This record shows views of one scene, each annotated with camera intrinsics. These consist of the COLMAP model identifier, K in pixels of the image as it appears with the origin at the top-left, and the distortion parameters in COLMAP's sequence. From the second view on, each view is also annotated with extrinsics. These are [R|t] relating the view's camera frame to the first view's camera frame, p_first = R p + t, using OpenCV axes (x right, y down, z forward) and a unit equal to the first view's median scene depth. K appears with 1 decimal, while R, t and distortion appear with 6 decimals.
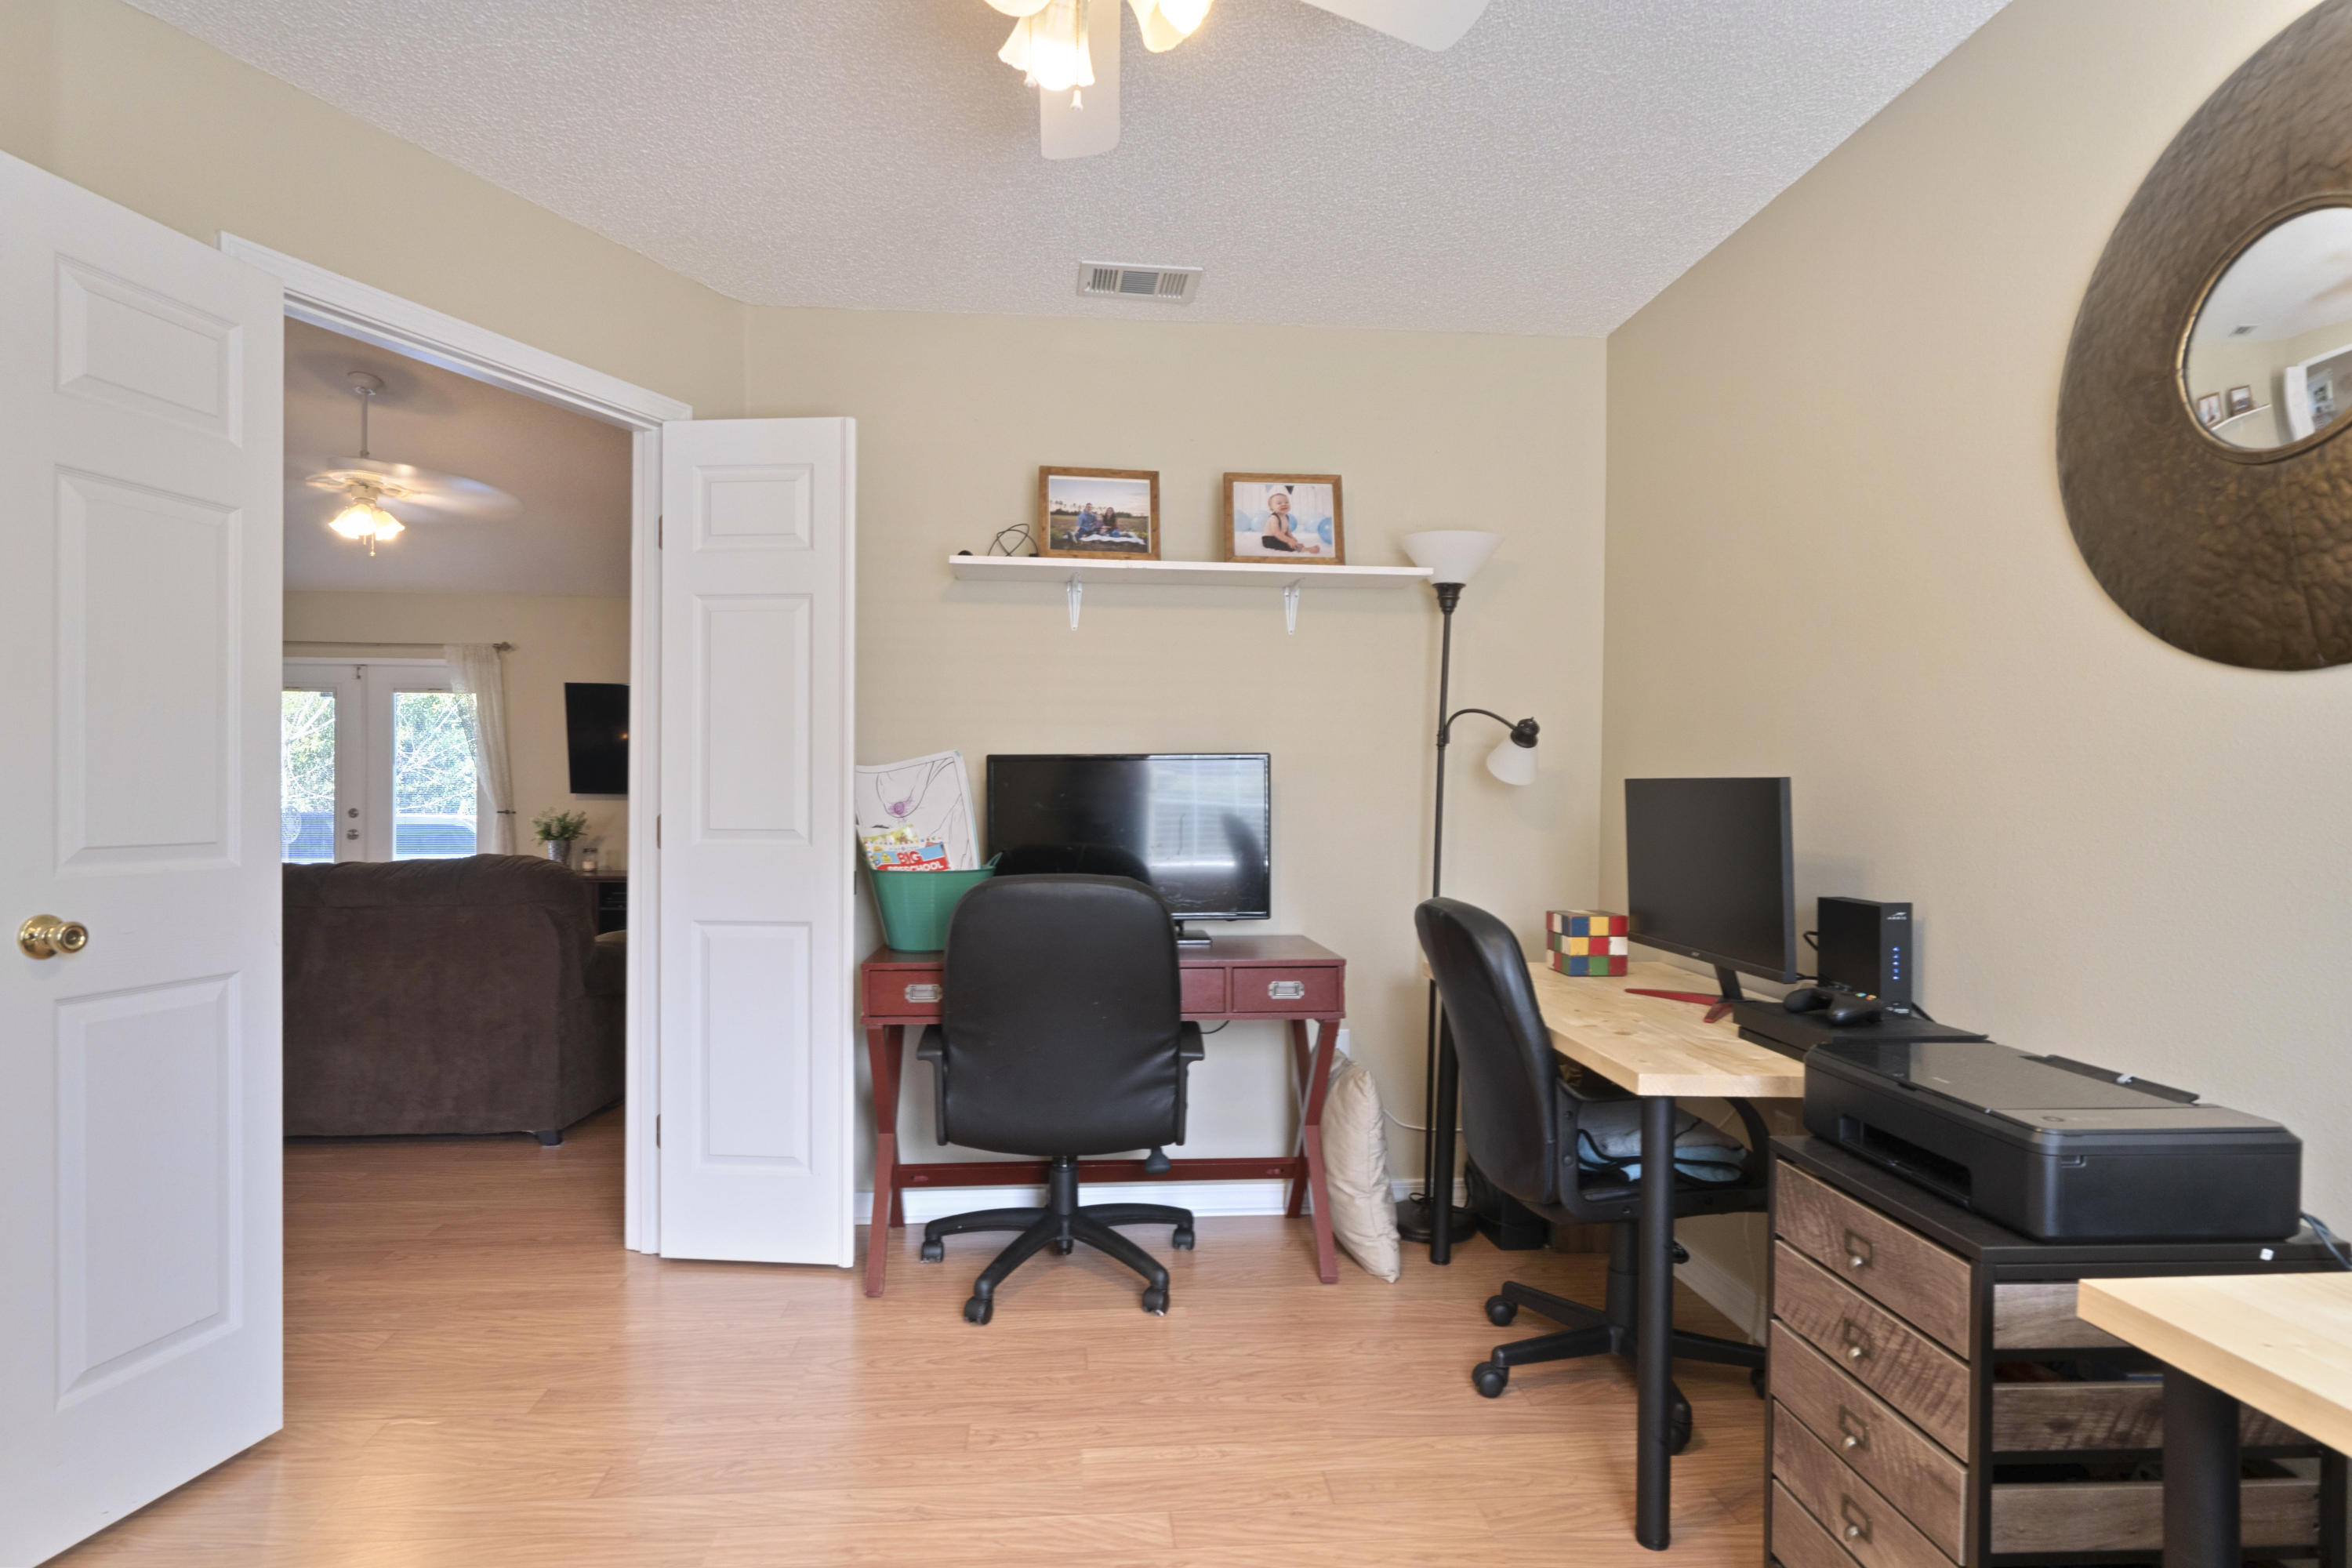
lens RADIAL K [[1239.5, 0, 1166.3], [0, 1239.5, 797.4], [0, 0, 1]] dist [-0.003170, -0.000134]
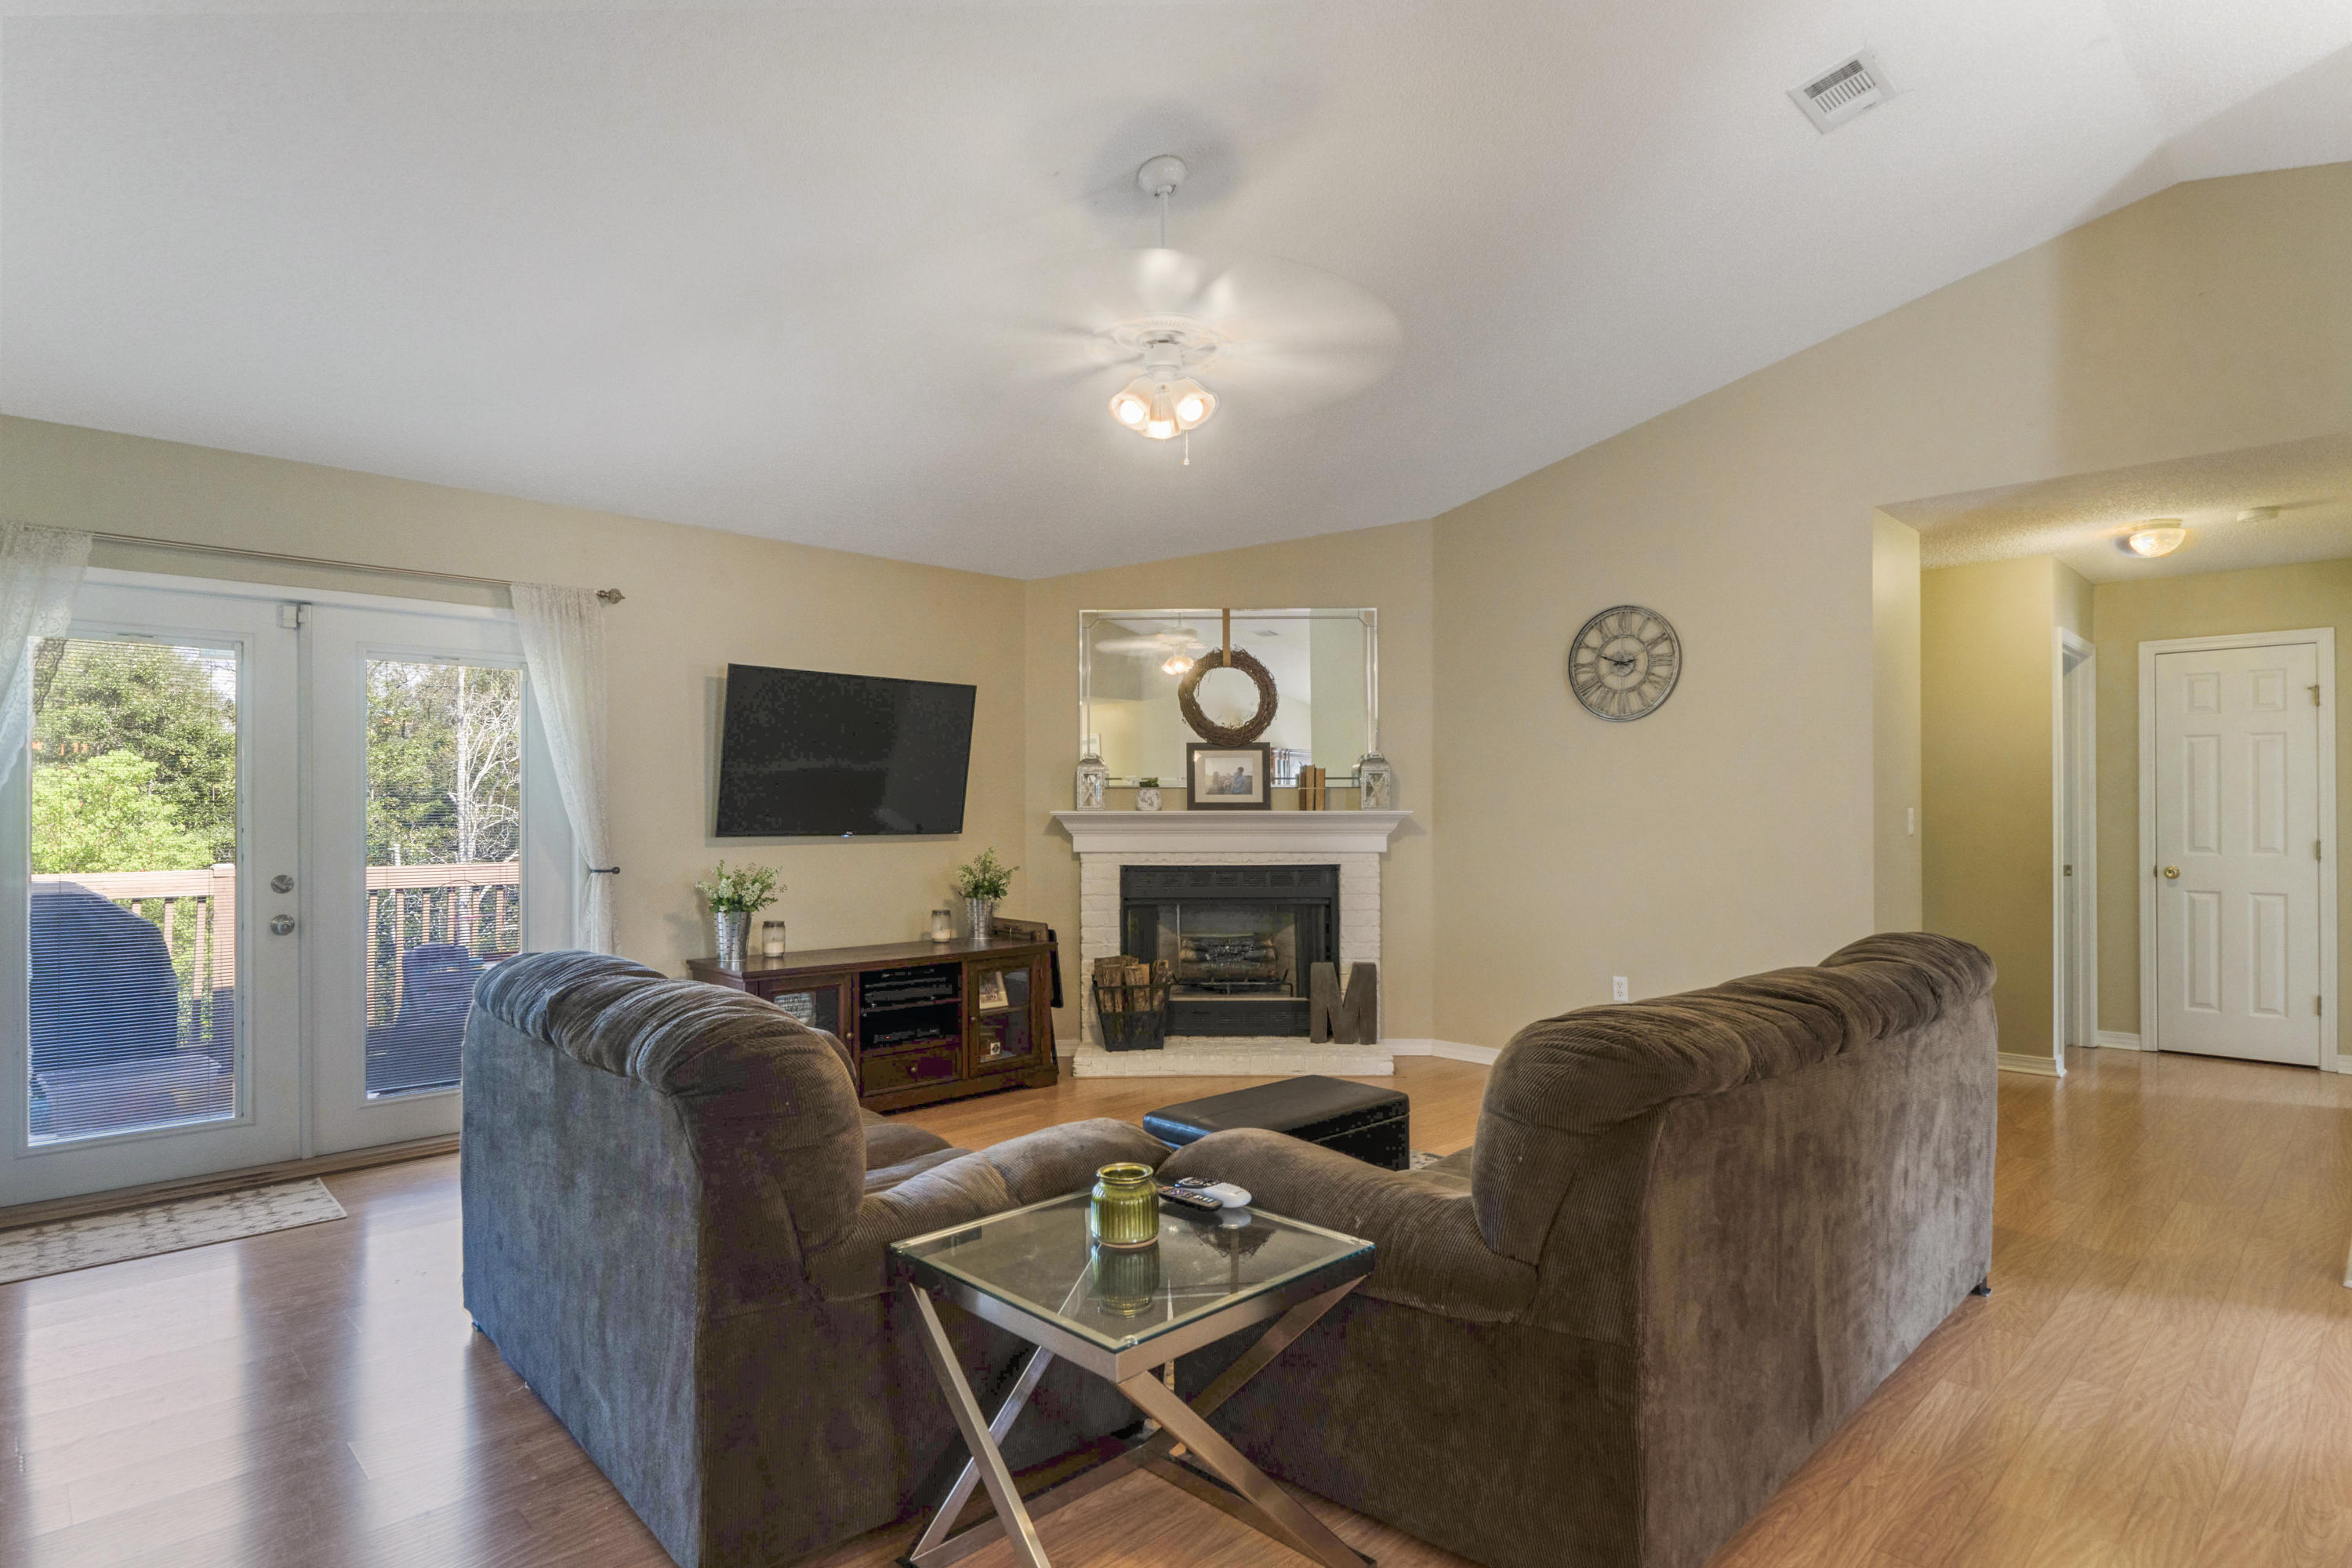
lens RADIAL K [[1239.5, 0, 1166.3], [0, 1239.5, 797.4], [0, 0, 1]] dist [-0.003170, -0.000134]
pose [[0.768805, -0.003368, 0.639475, -0.703639], [0.005435, 0.999984, -0.001267, -0.021482], [-0.639461, 0.004450, 0.768811, 0.358266]]
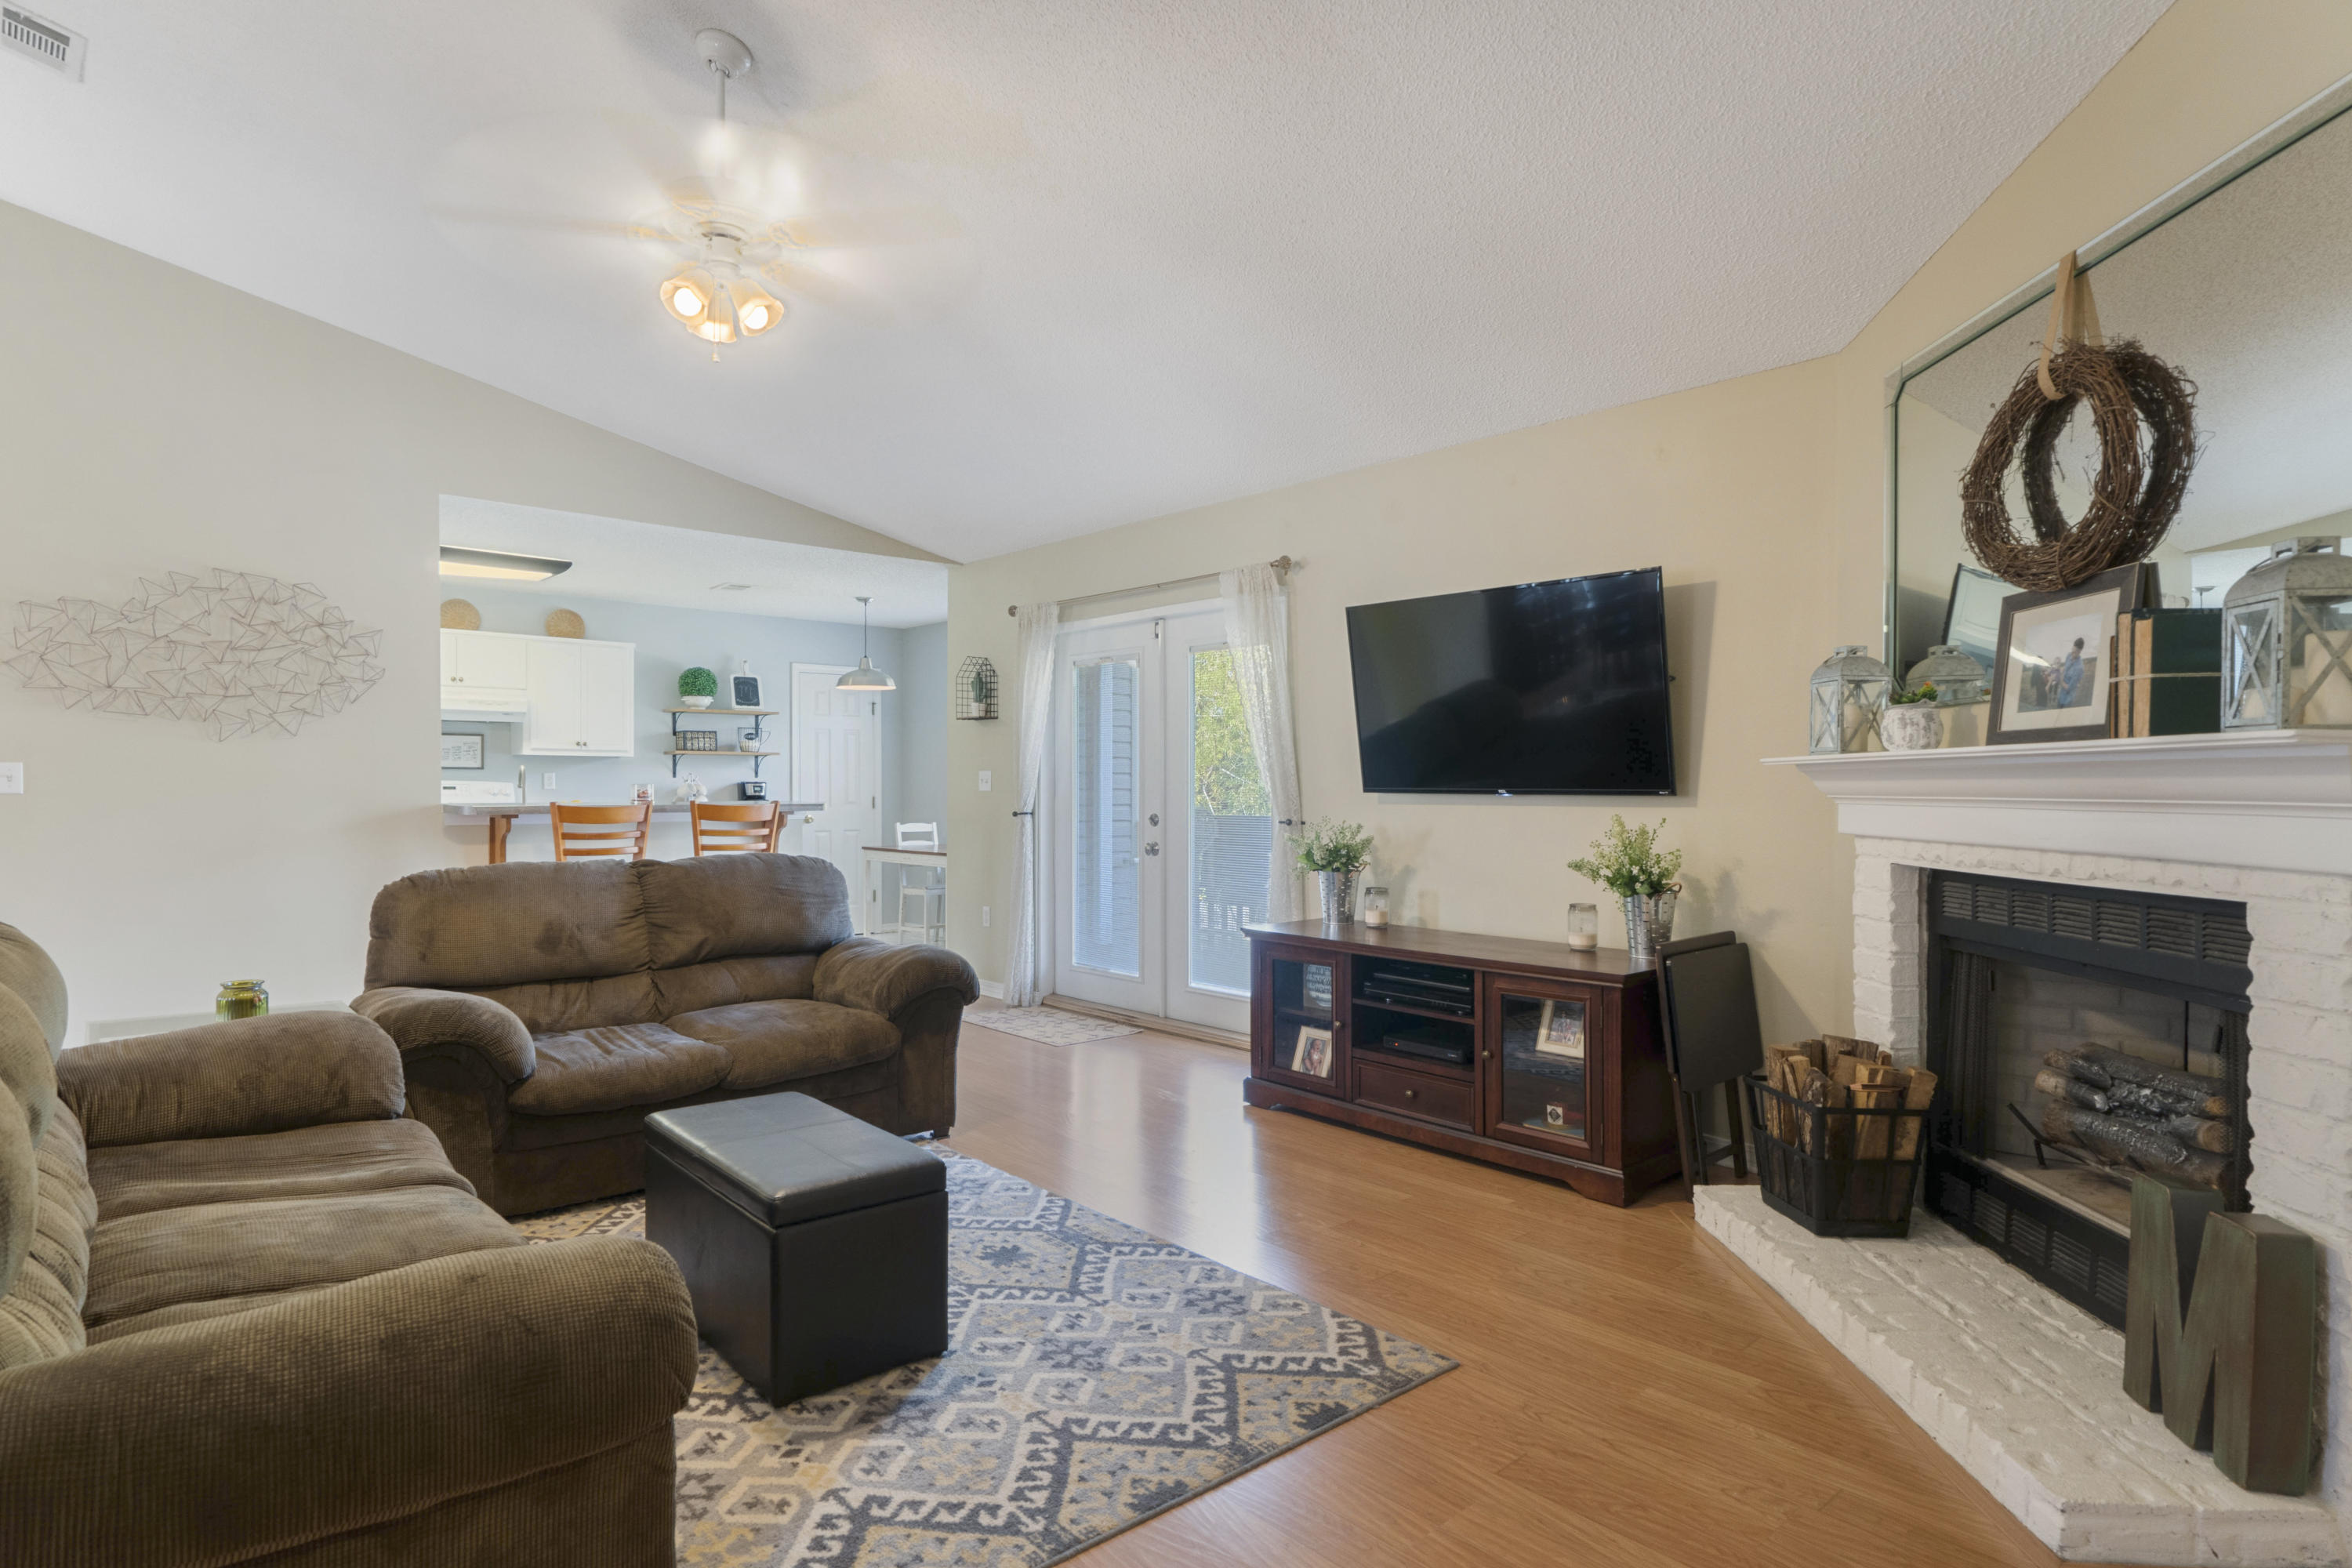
lens RADIAL K [[1239.5, 0, 1166.3], [0, 1239.5, 797.4], [0, 0, 1]] dist [-0.003170, -0.000134]
pose [[0.602650, -0.000639, -0.798006, -0.059079], [0.005006, 0.999983, 0.002979, -0.003293], [0.797990, -0.005790, 0.602643, 0.557440]]
